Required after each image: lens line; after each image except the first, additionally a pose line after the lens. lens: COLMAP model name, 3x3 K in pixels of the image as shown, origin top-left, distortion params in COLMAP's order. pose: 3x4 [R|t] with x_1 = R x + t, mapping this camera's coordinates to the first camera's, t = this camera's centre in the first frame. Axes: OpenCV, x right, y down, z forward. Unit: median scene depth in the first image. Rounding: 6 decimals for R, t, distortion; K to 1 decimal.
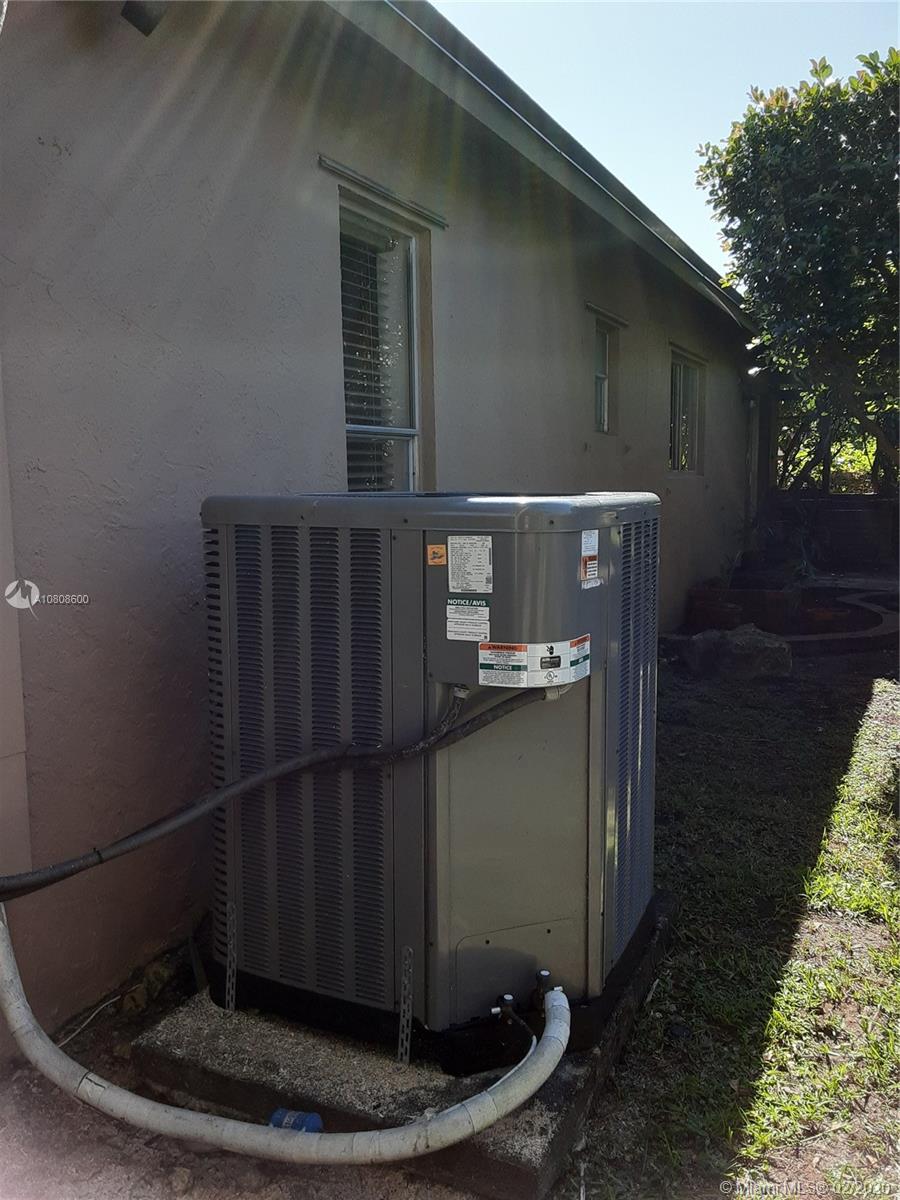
lens RADIAL K [[965.2, 0, 450.0], [0, 965.2, 600.0], [0, 0, 1]] dist [0.042024, -0.069839]
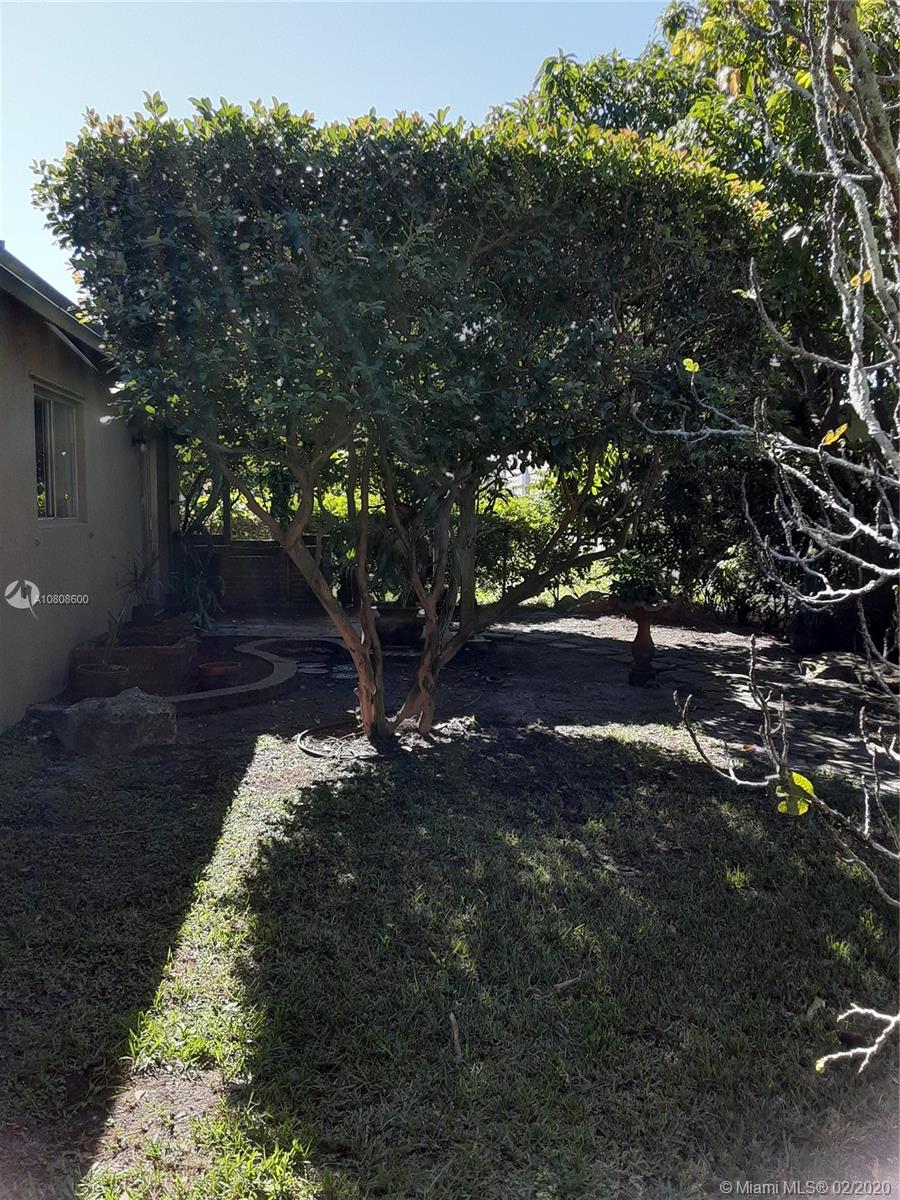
lens RADIAL K [[973.9, 0, 450.0], [0, 973.9, 600.0], [0, 0, 1]] dist [0.126545, -0.190863]
pose [[0.839055, -0.032462, 0.543077, 0.082135], [0.054521, 0.998210, -0.024567, -0.029647], [-0.541308, 0.050222, 0.839323, 0.062371]]
